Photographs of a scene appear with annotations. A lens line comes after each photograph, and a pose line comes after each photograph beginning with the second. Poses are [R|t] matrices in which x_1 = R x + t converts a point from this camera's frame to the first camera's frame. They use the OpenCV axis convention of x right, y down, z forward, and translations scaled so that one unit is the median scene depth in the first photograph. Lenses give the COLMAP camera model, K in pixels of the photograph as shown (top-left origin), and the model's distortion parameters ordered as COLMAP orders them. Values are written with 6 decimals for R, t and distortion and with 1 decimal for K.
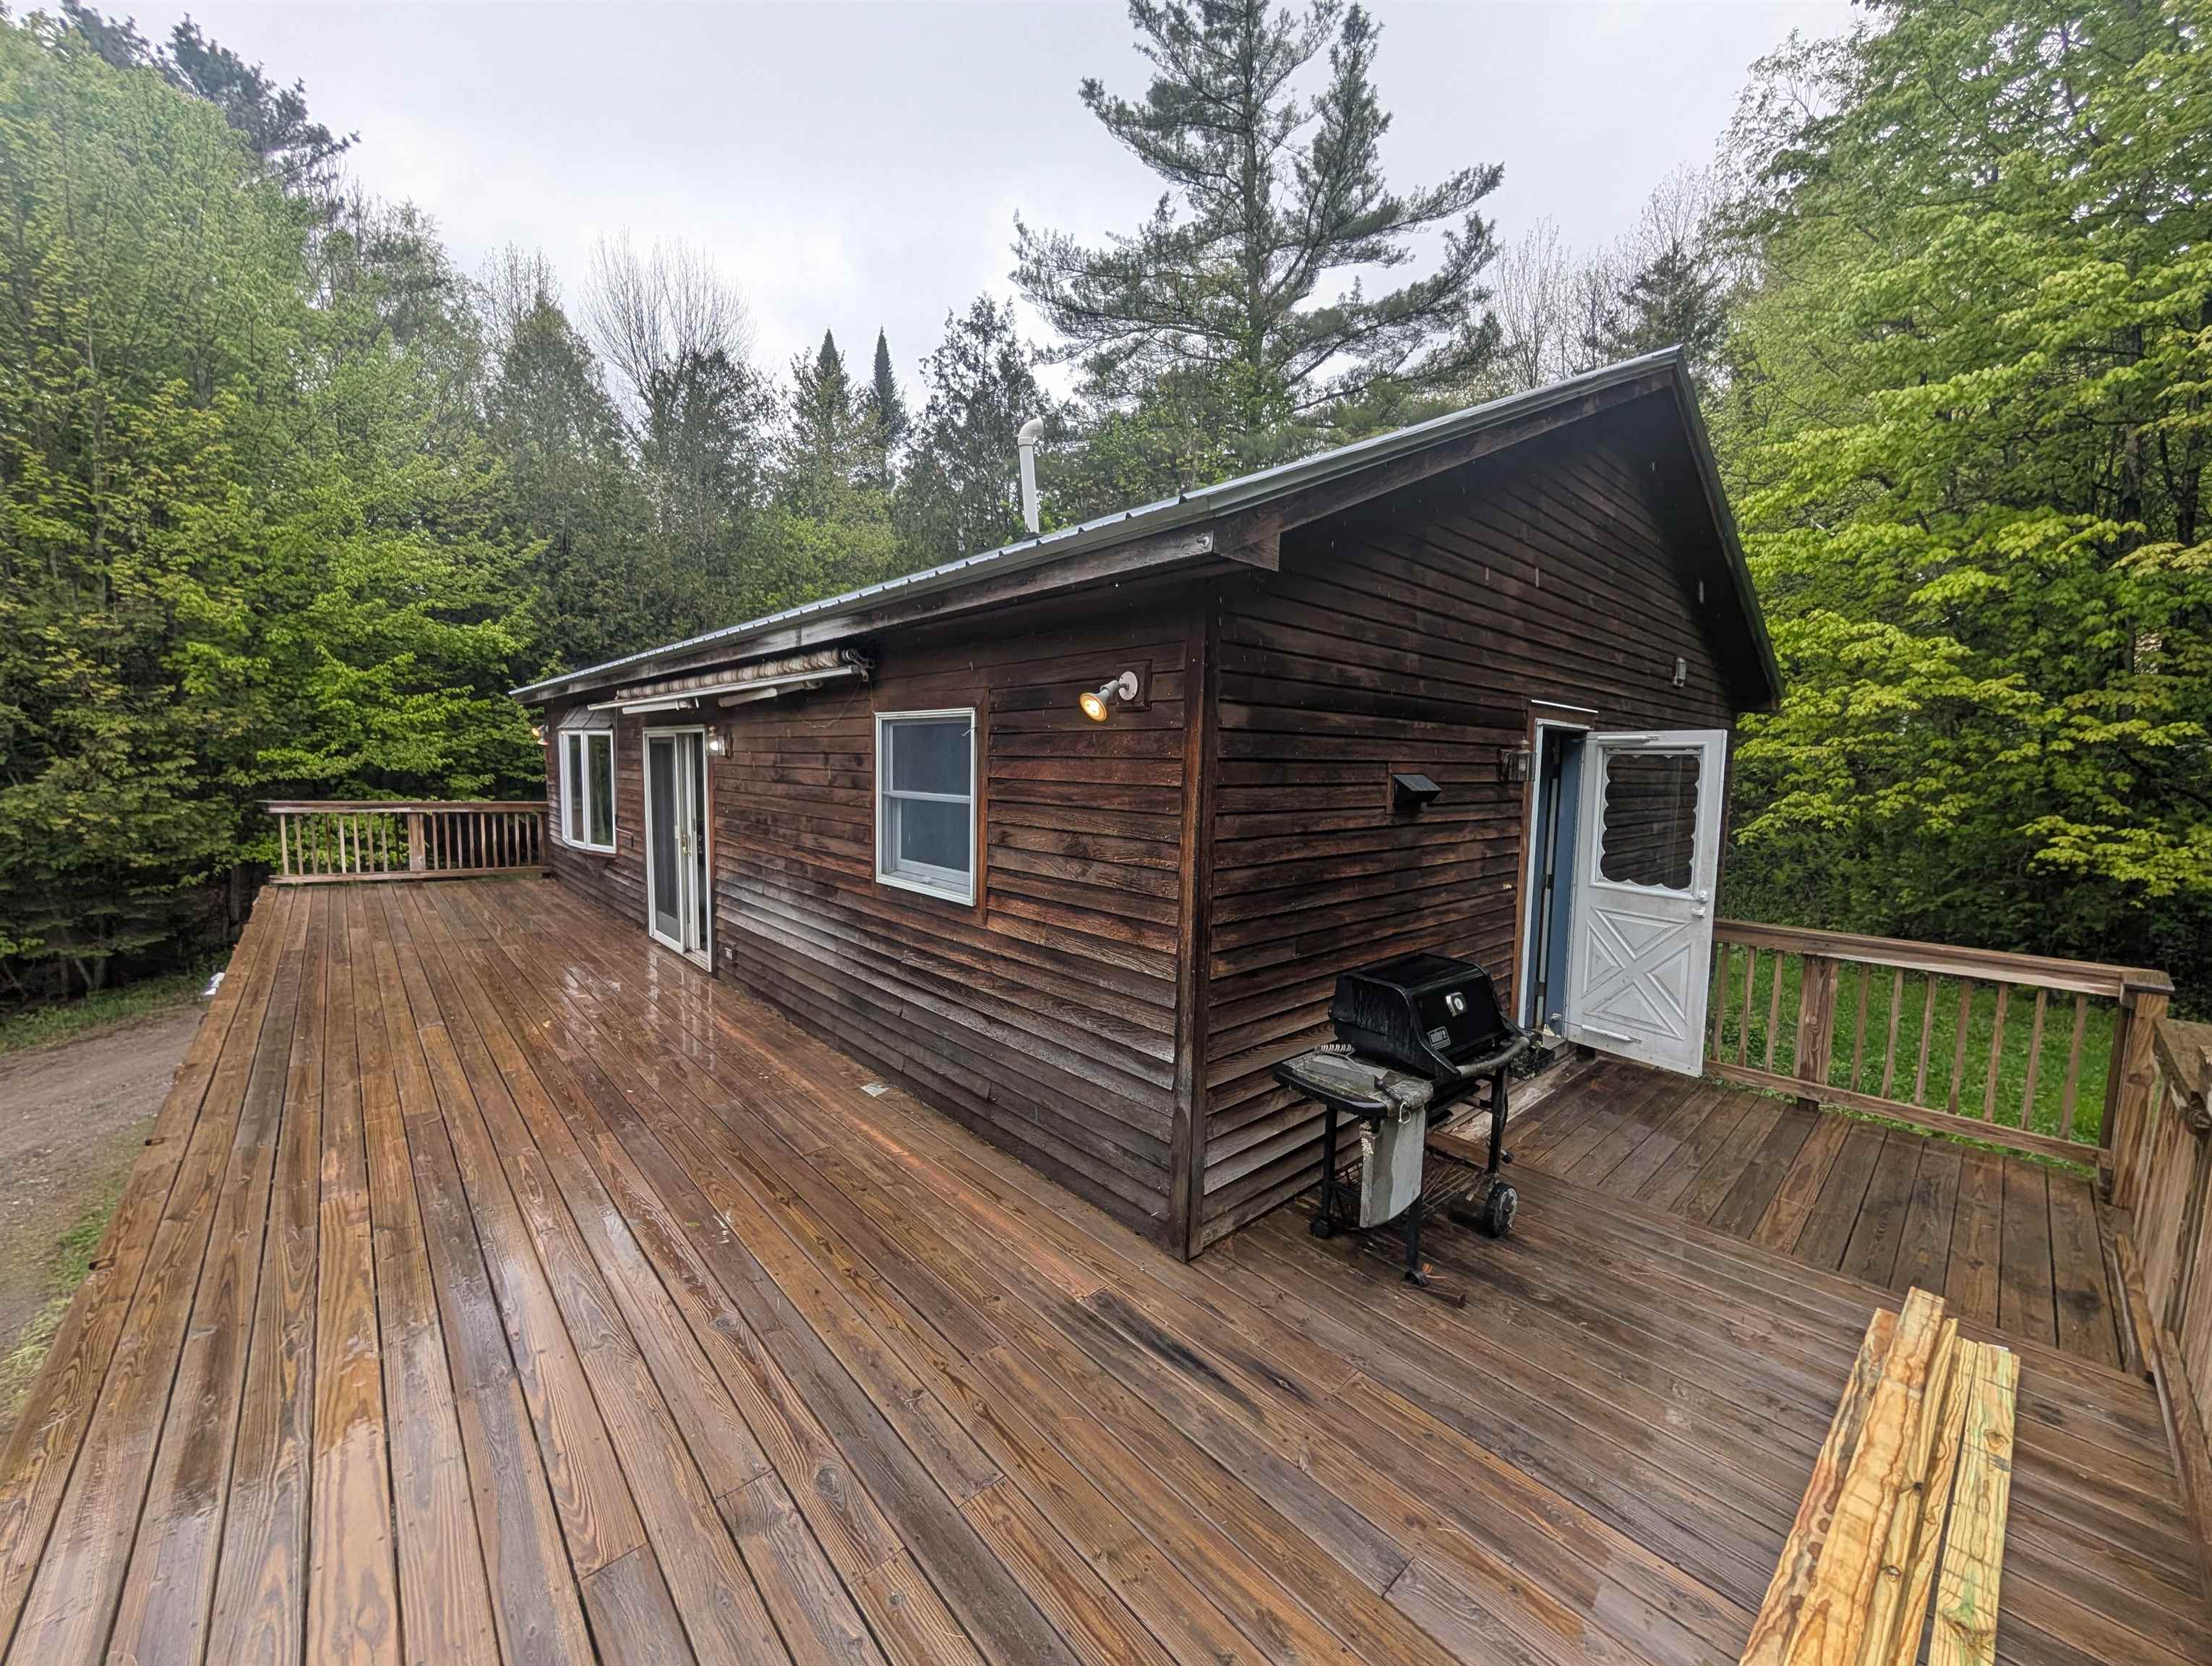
lens RADIAL K [[835.9, 0, 1099.2], [0, 835.9, 835.7], [0, 0, 1]] dist [-0.001522, 0.000021]
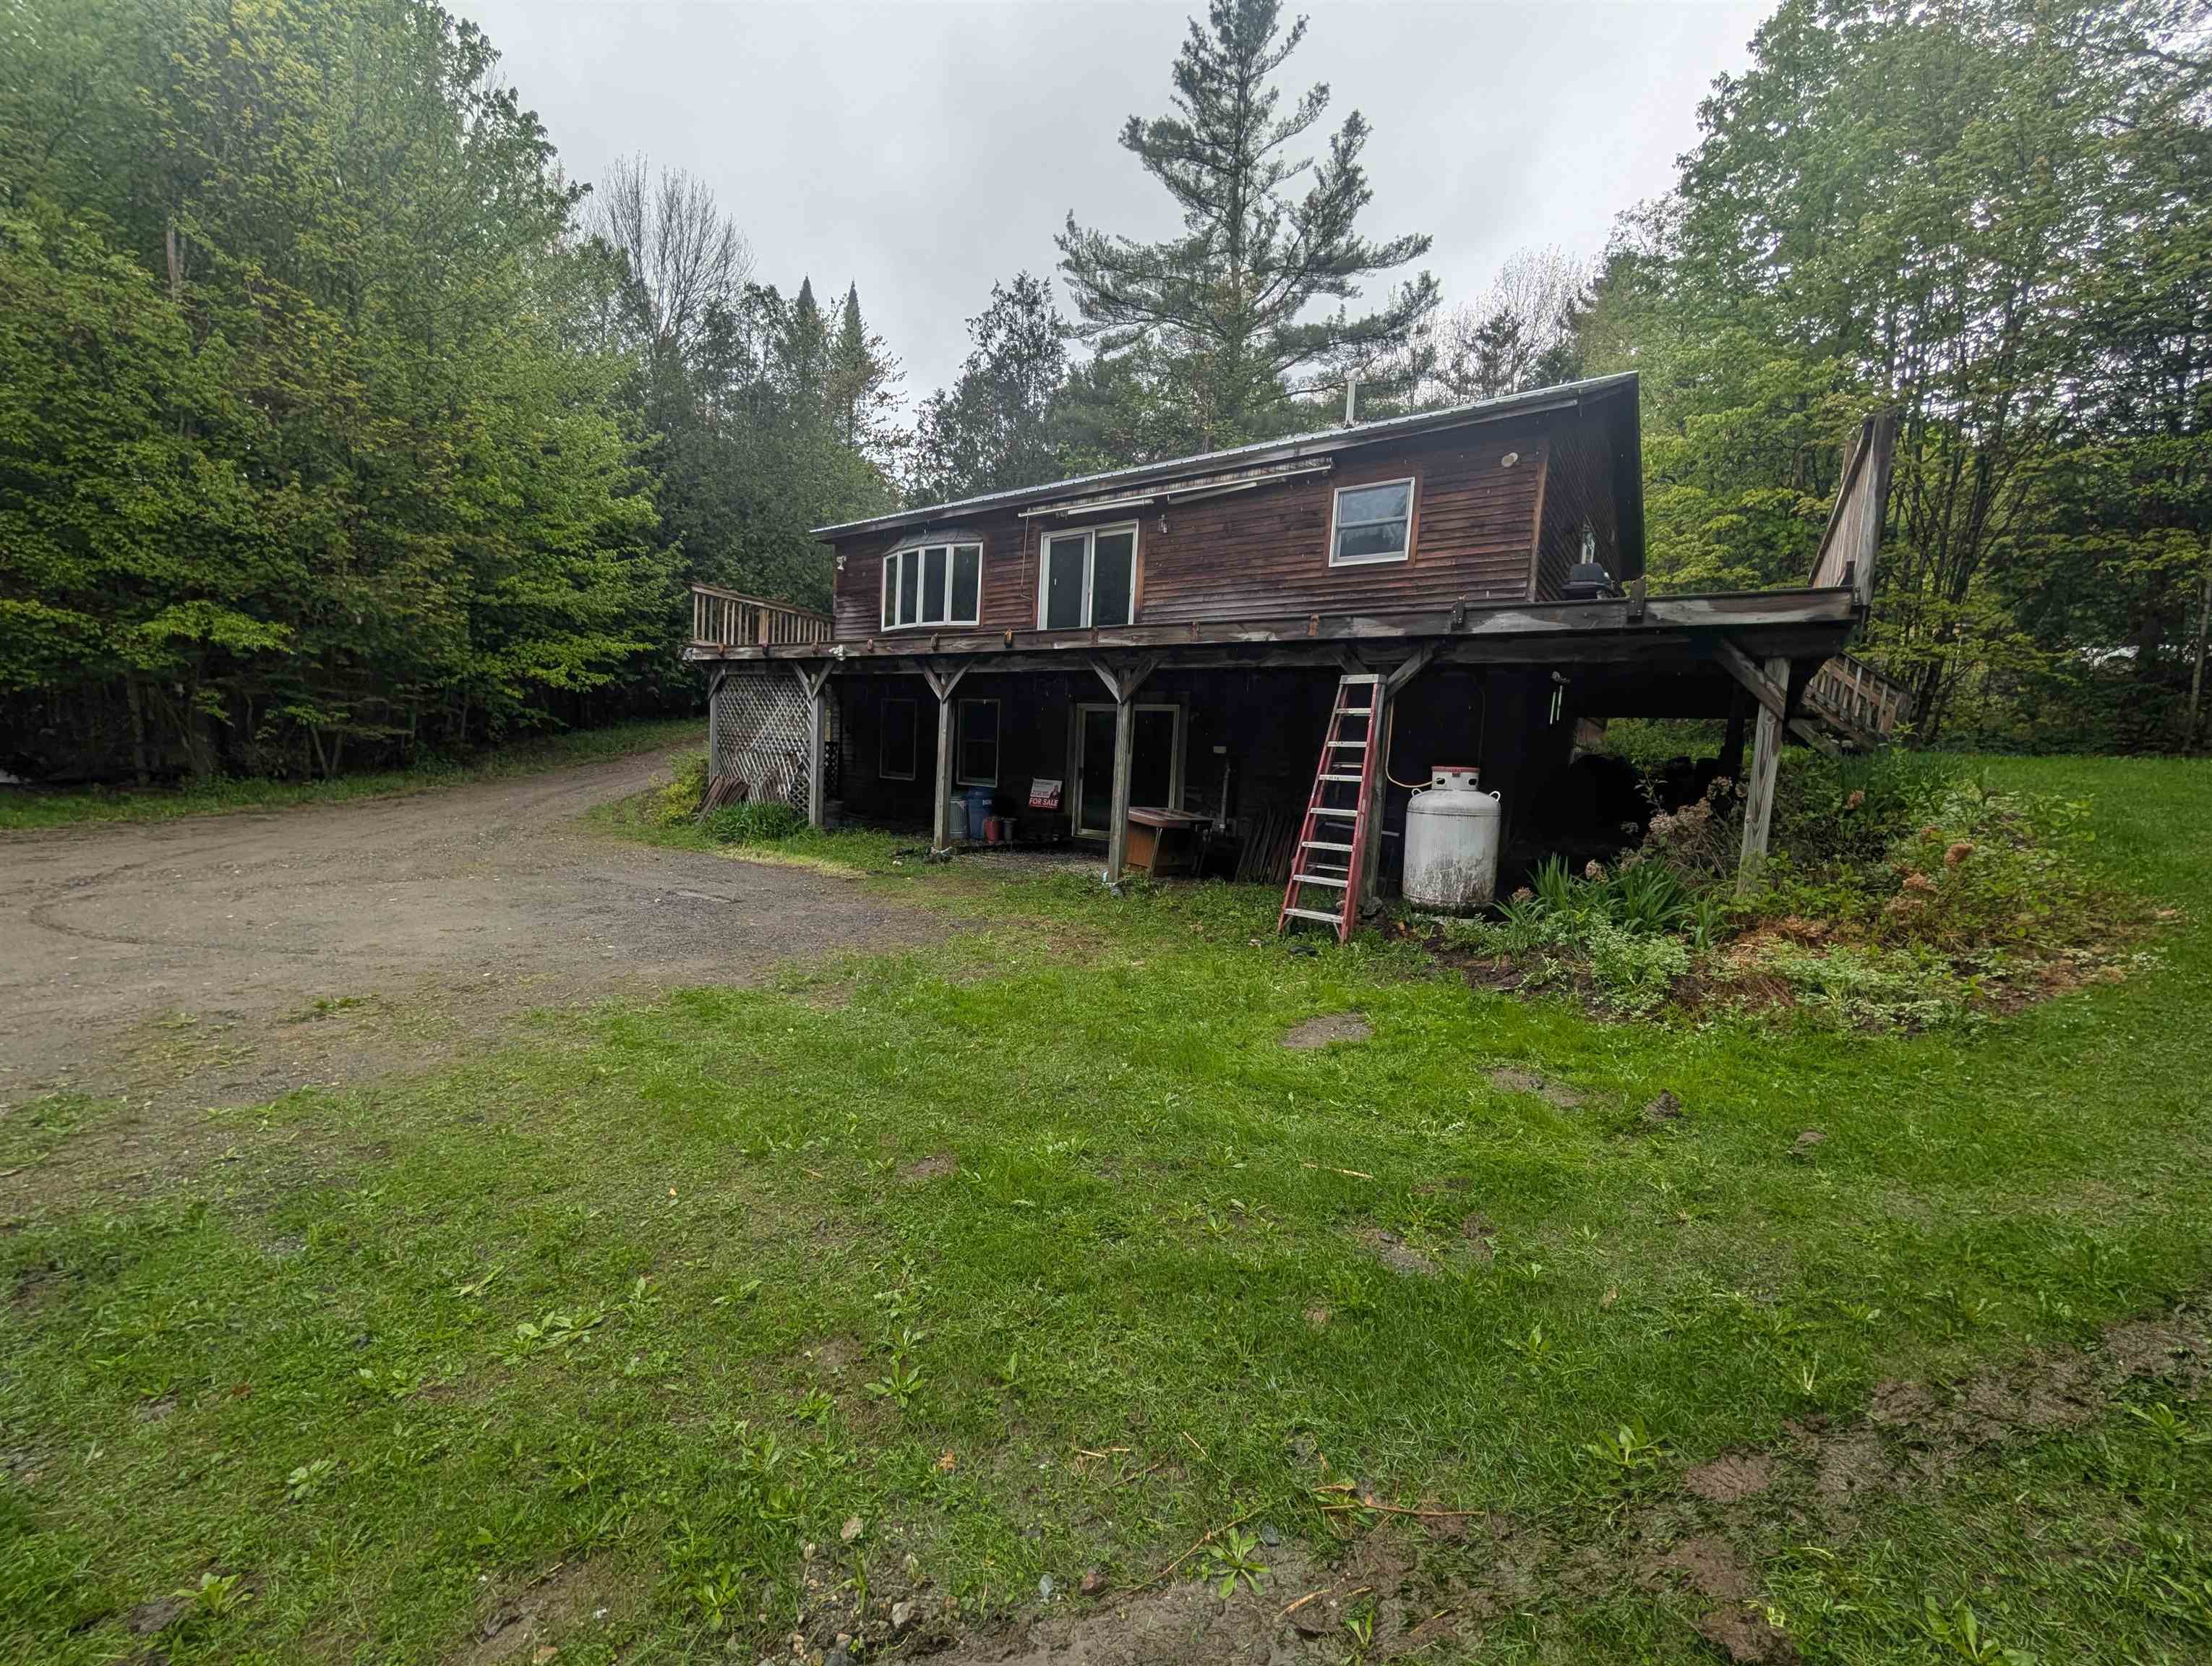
lens RADIAL K [[835.9, 0, 1118.8], [0, 835.9, 827.7], [0, 0, 1]] dist [-0.001522, 0.000021]
pose [[0.978779, 0.014297, 0.204420, -0.299719], [-0.014690, 0.999892, 0.000405, 0.179606], [-0.204392, -0.003399, 0.978883, -0.248826]]
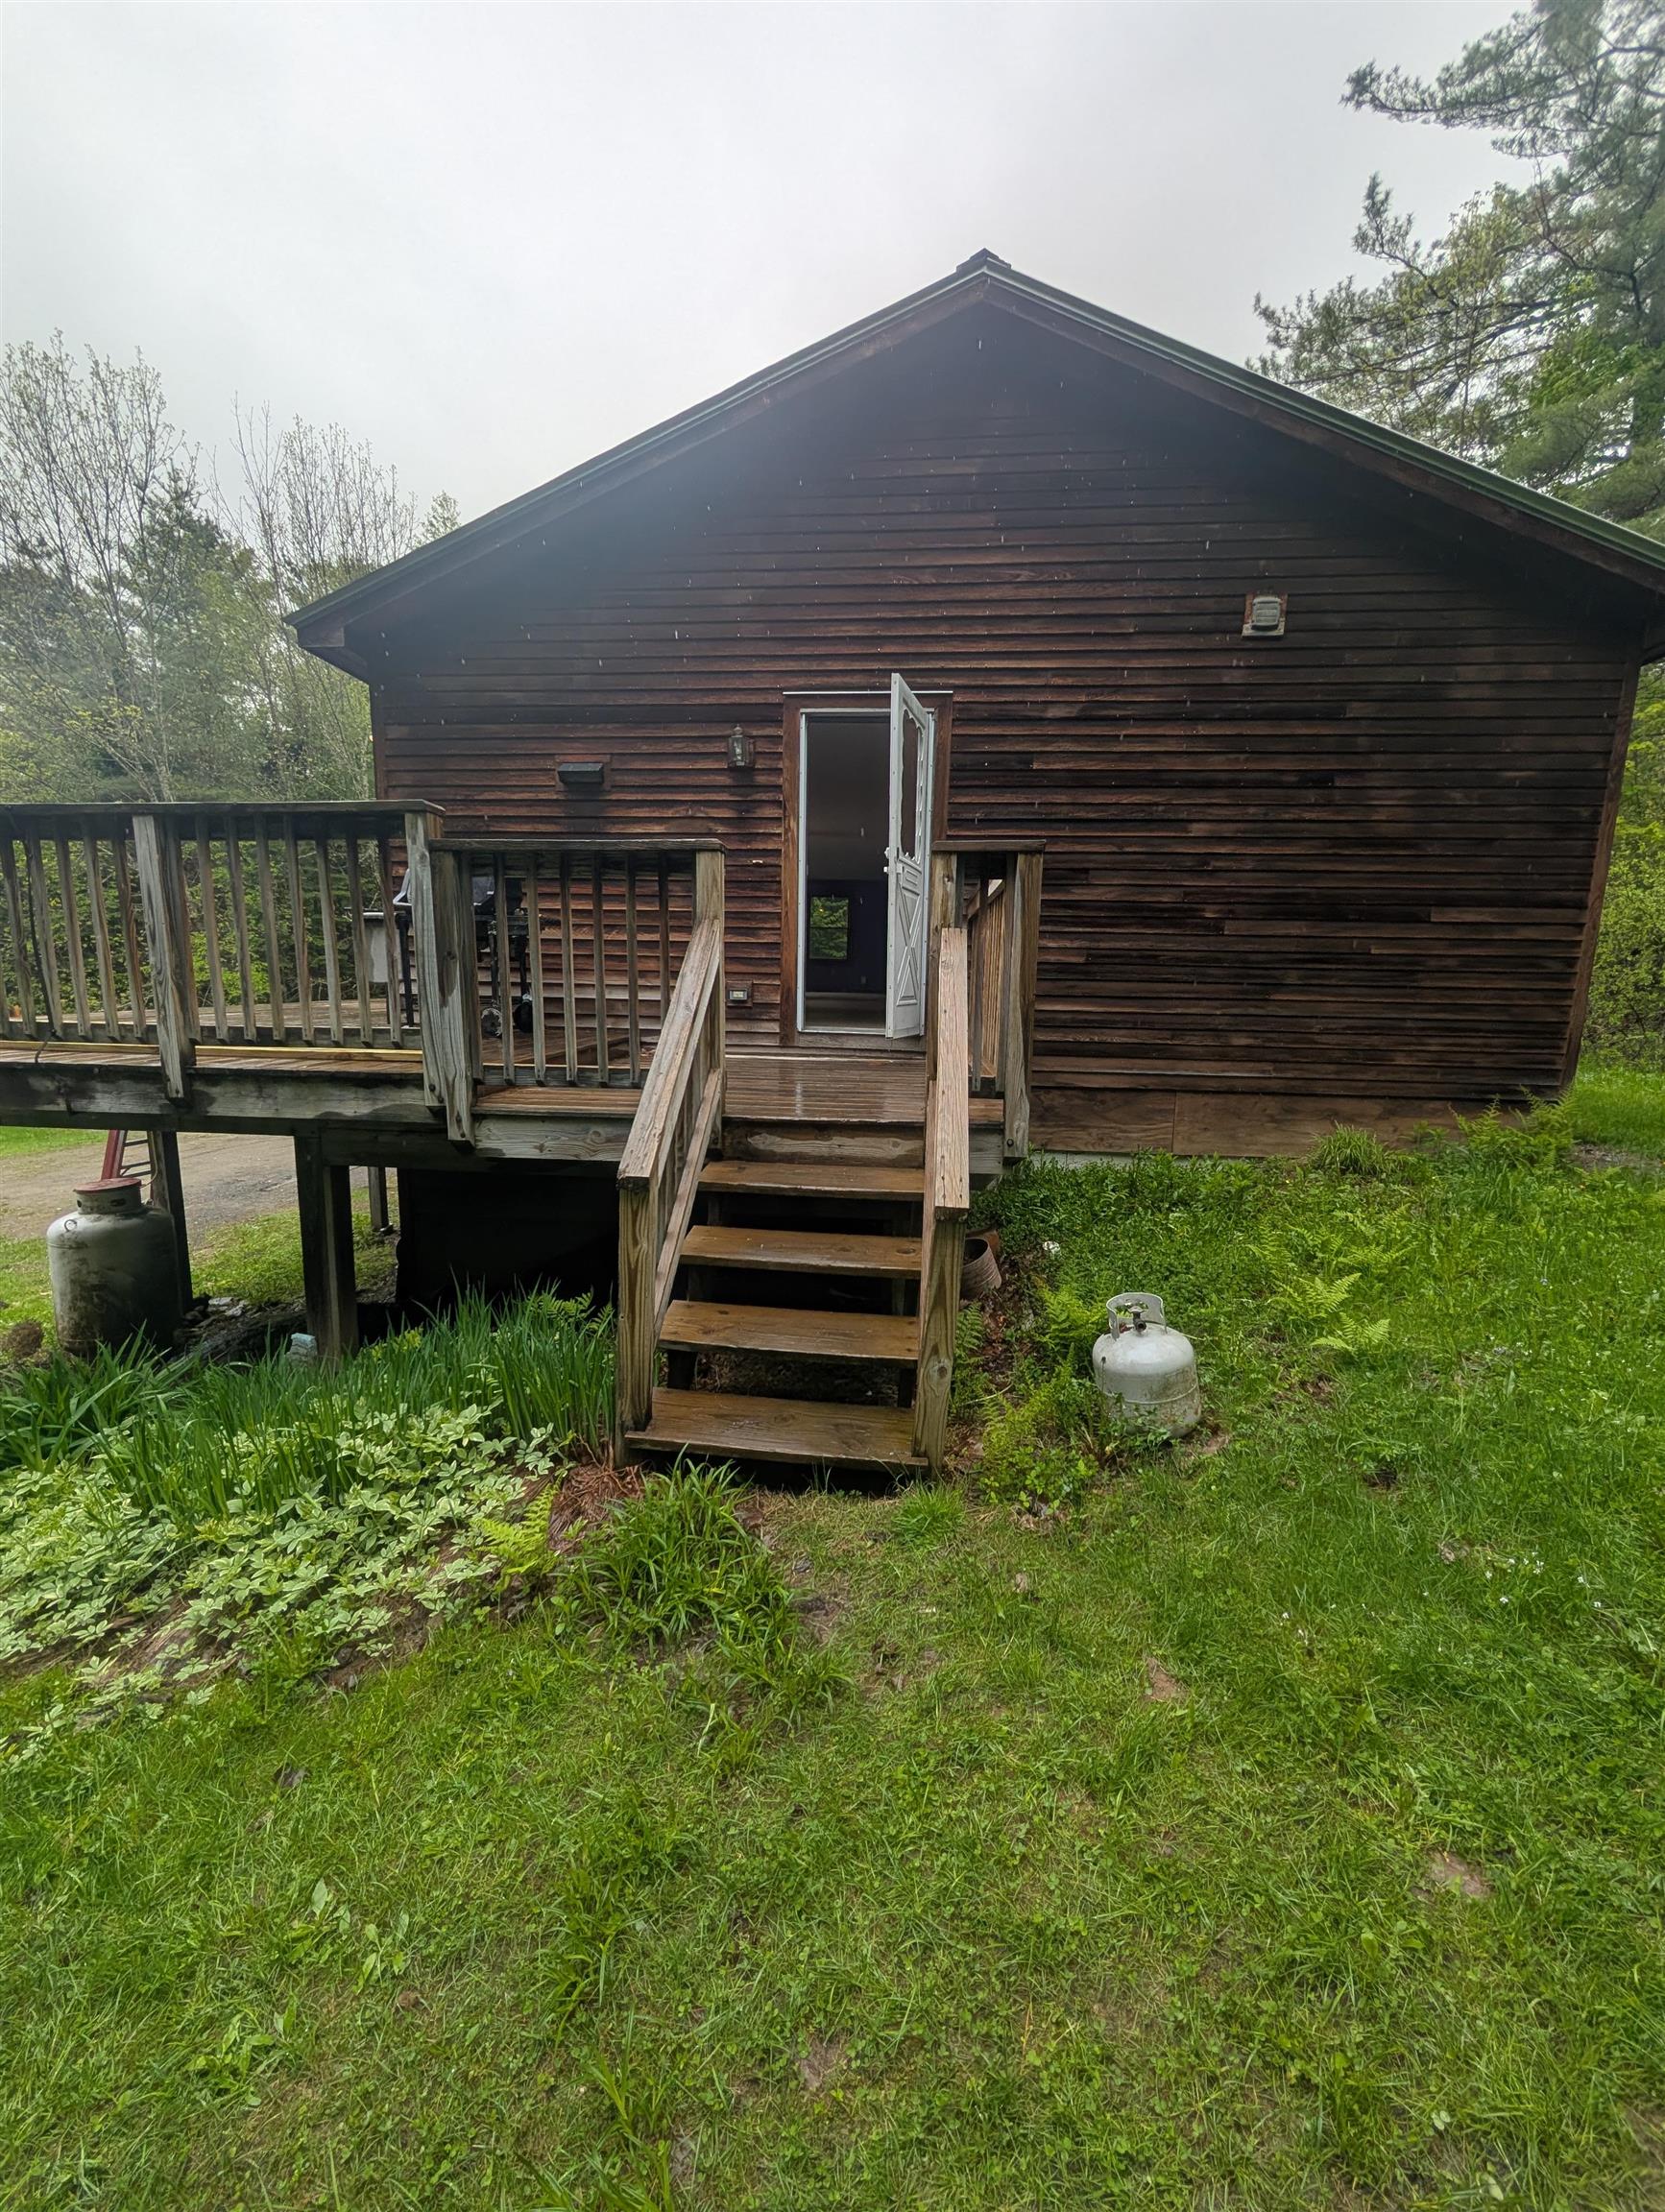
lens RADIAL K [[835.9, 0, 830.7], [0, 835.9, 1109.7], [0, 0, 1]] dist [-0.001522, 0.000021]
pose [[0.670984, 0.106721, -0.733752, 0.379139], [-0.070416, 0.994287, 0.080223, 0.080134], [0.738121, -0.002161, 0.674665, 0.073400]]
